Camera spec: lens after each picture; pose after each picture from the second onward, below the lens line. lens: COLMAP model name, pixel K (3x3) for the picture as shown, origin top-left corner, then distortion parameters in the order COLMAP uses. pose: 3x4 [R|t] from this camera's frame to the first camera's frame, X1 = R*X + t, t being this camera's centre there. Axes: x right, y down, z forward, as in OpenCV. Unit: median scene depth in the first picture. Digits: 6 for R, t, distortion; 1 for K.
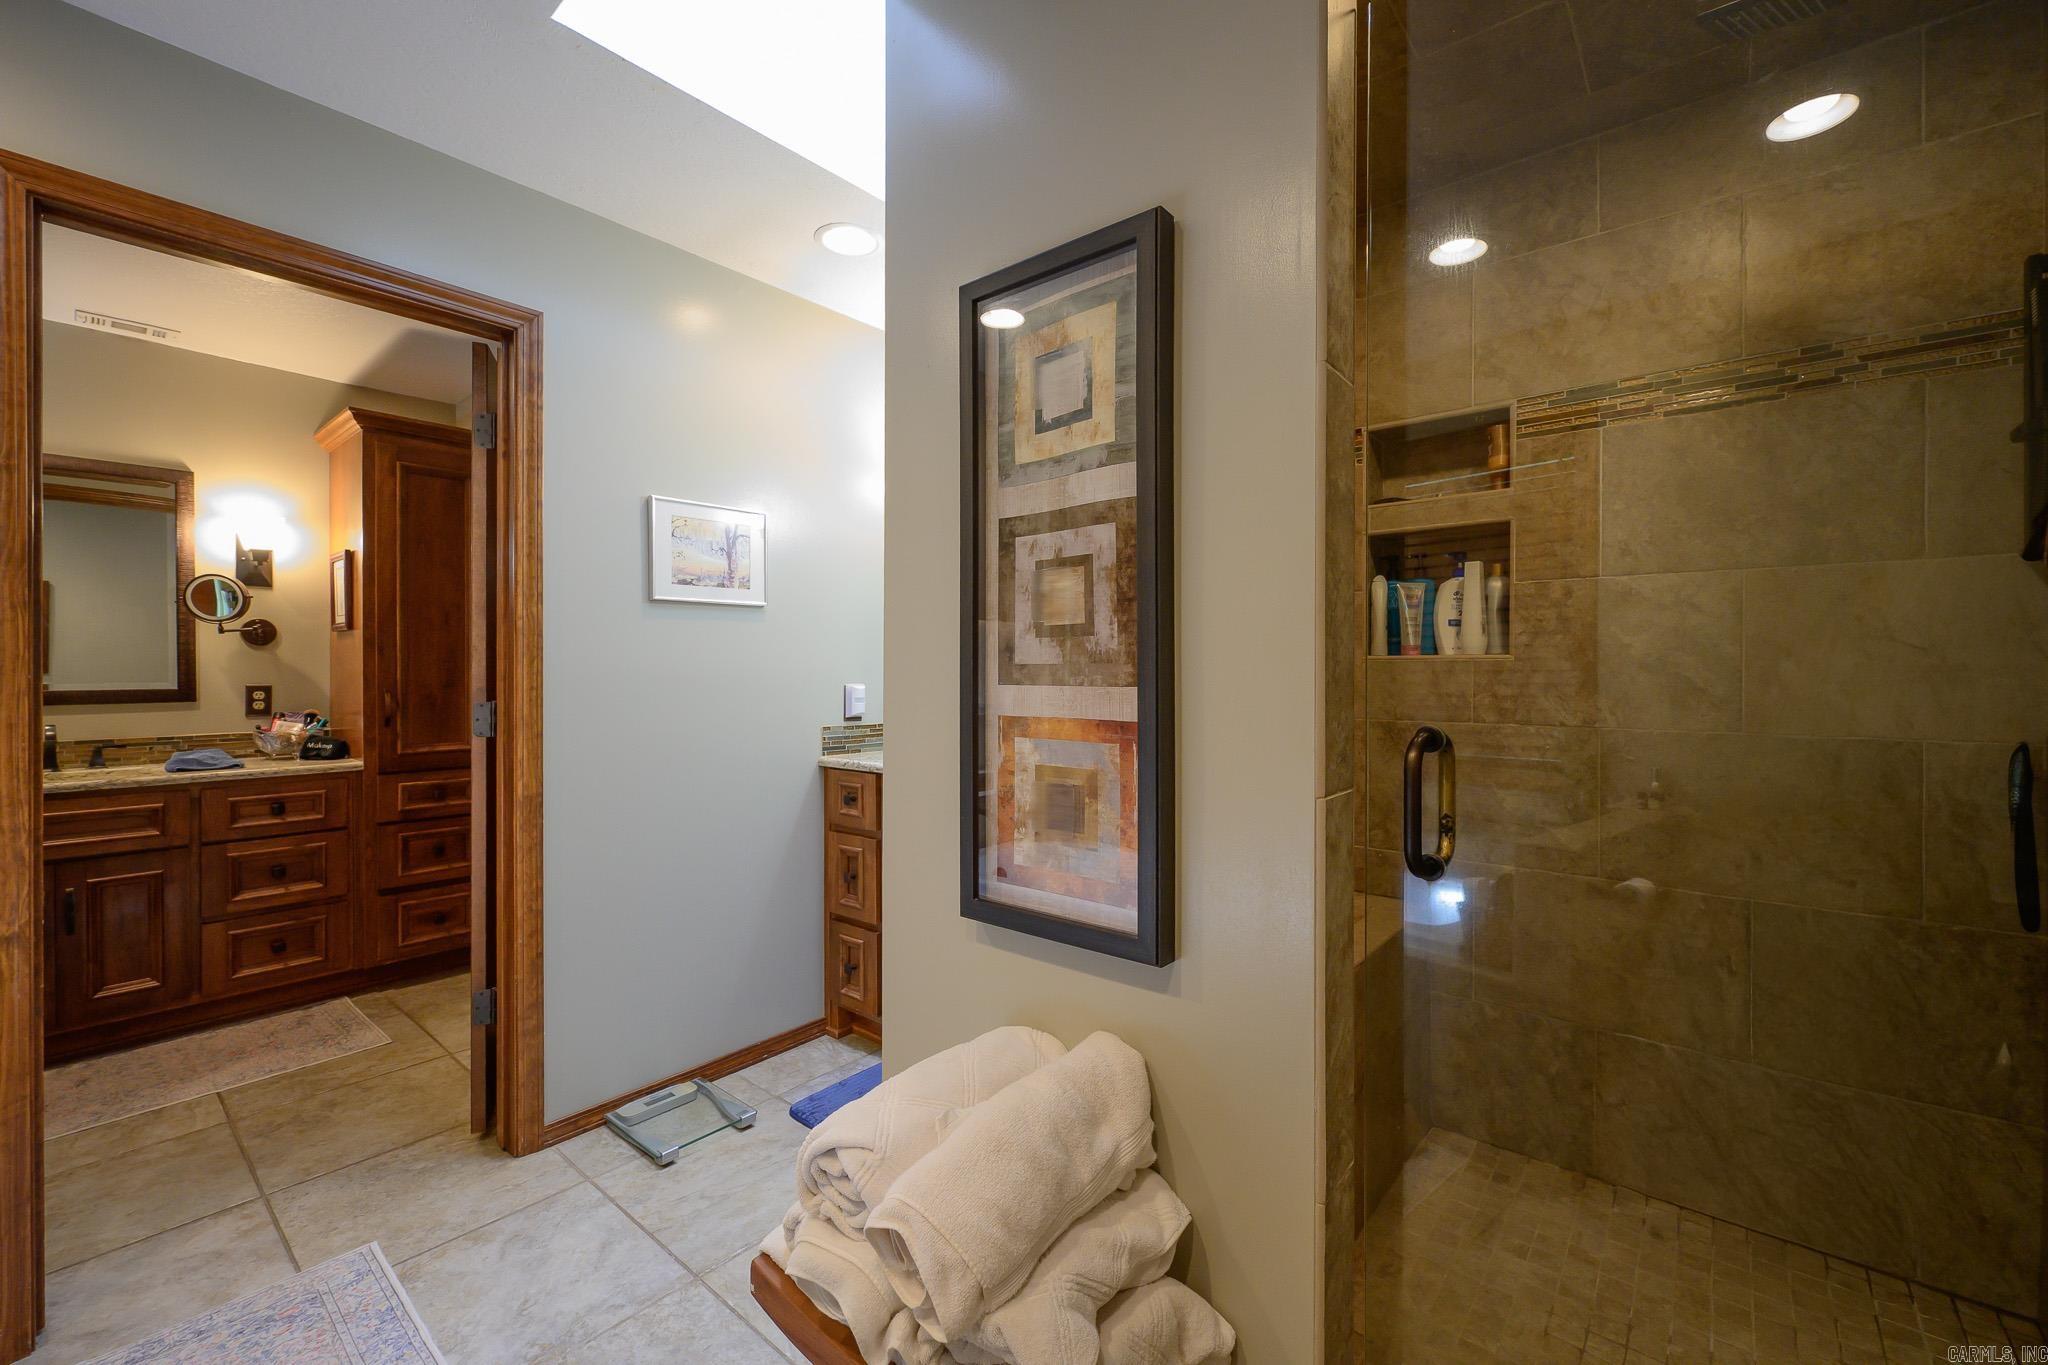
lens RADIAL K [[801.1, 0, 1025.3], [0, 801.1, 678.8], [0, 0, 1]] dist [0.002587, -0.000065]
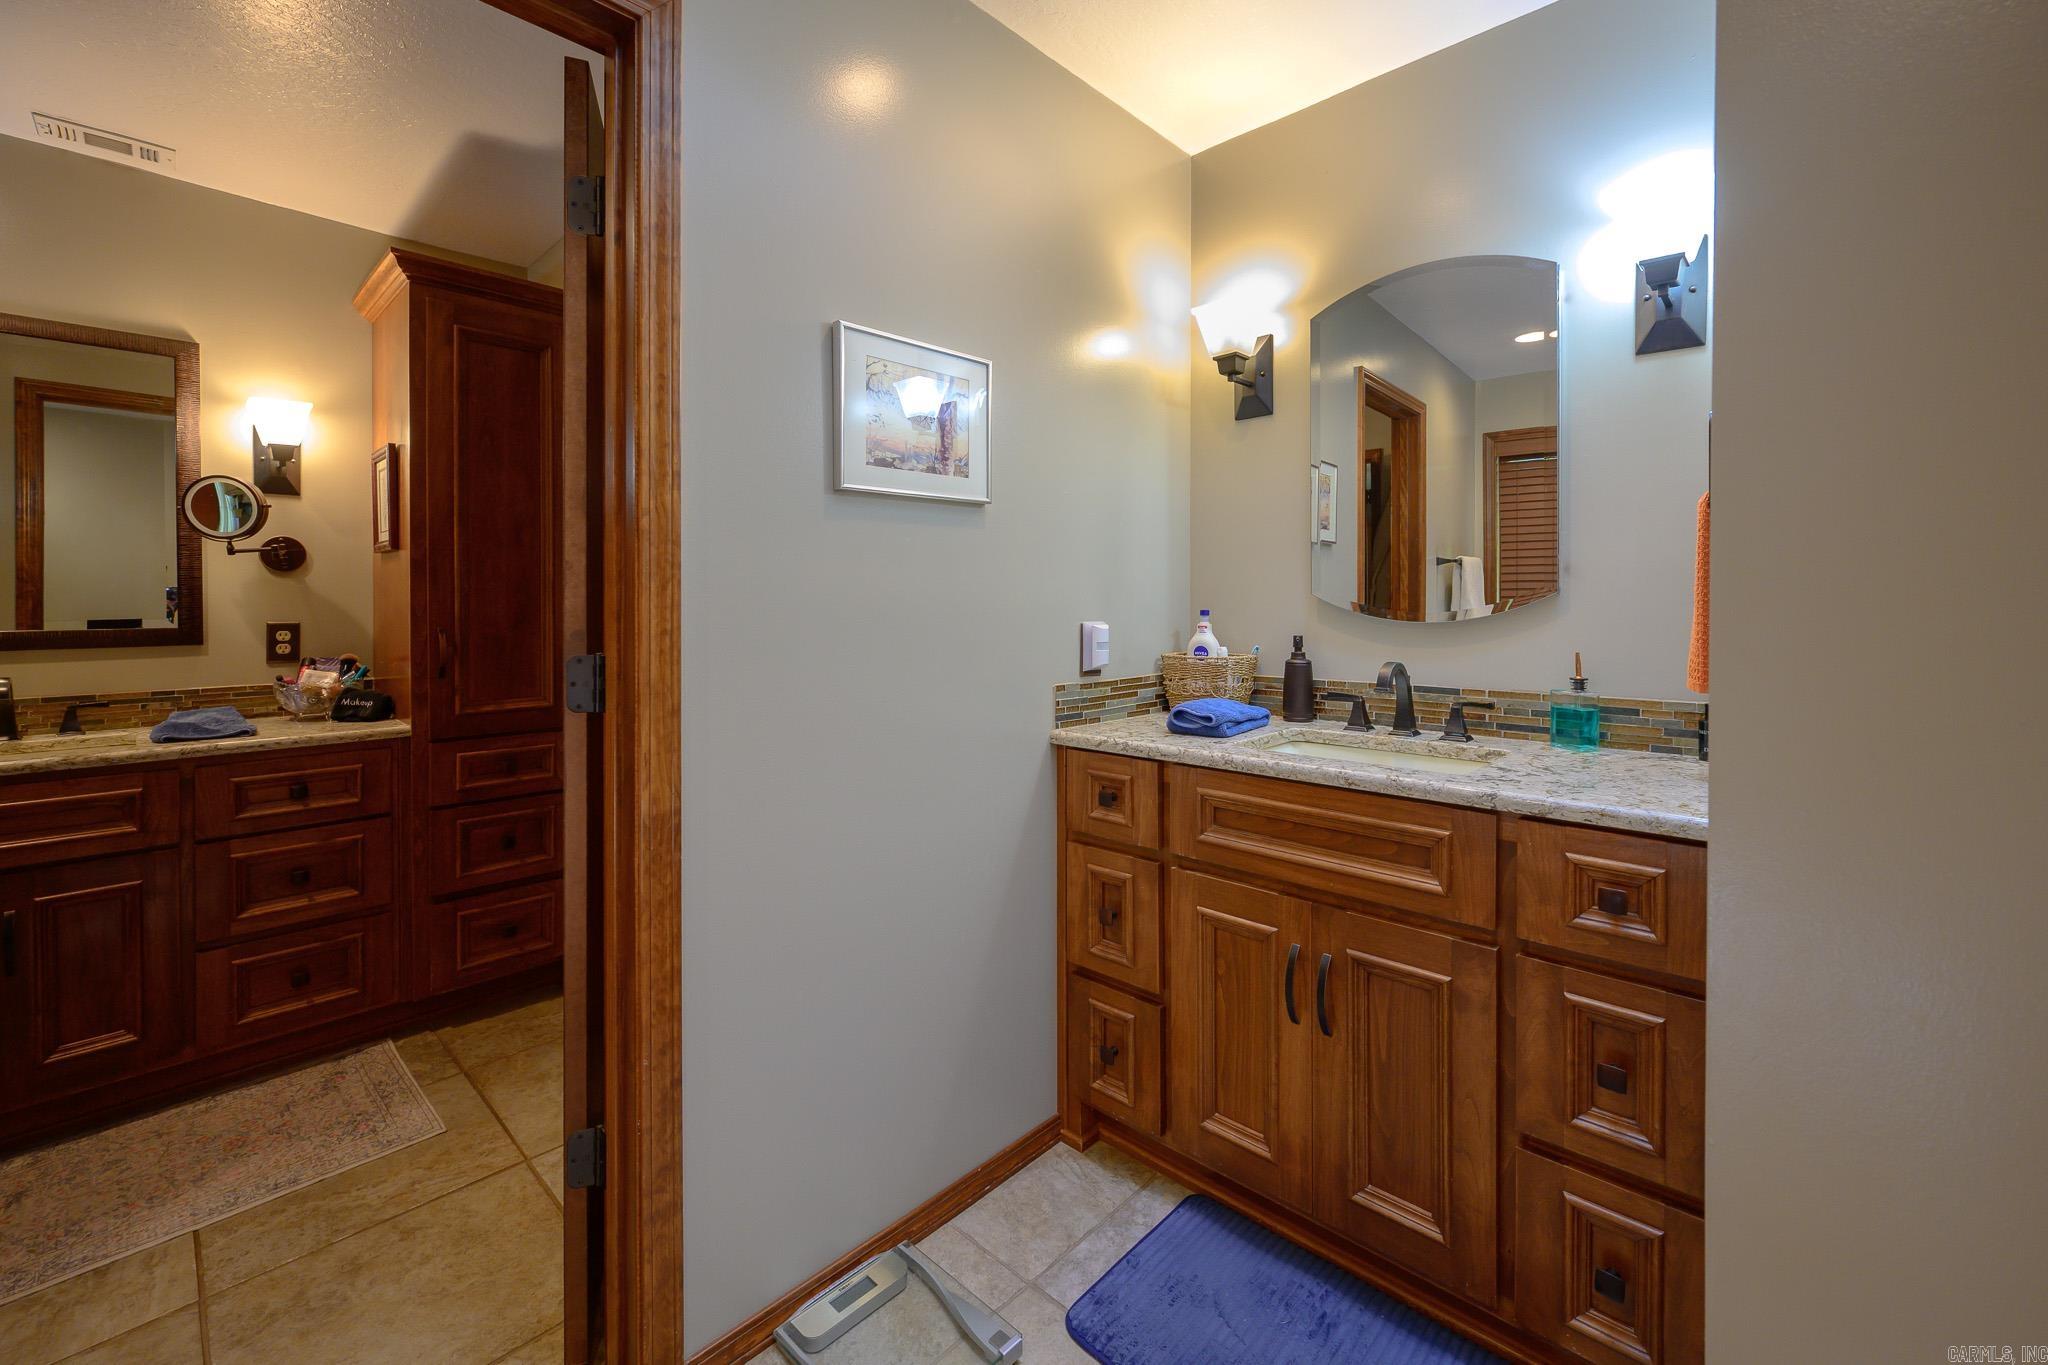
lens RADIAL K [[801.1, 0, 1023.5], [0, 801.1, 612.7], [0, 0, 1]] dist [0.002587, -0.000065]
pose [[0.998414, -0.000923, -0.056291, -0.243403], [0.001007, 0.999998, 0.001474, -0.002673], [0.056289, -0.001528, 0.998413, 0.326349]]
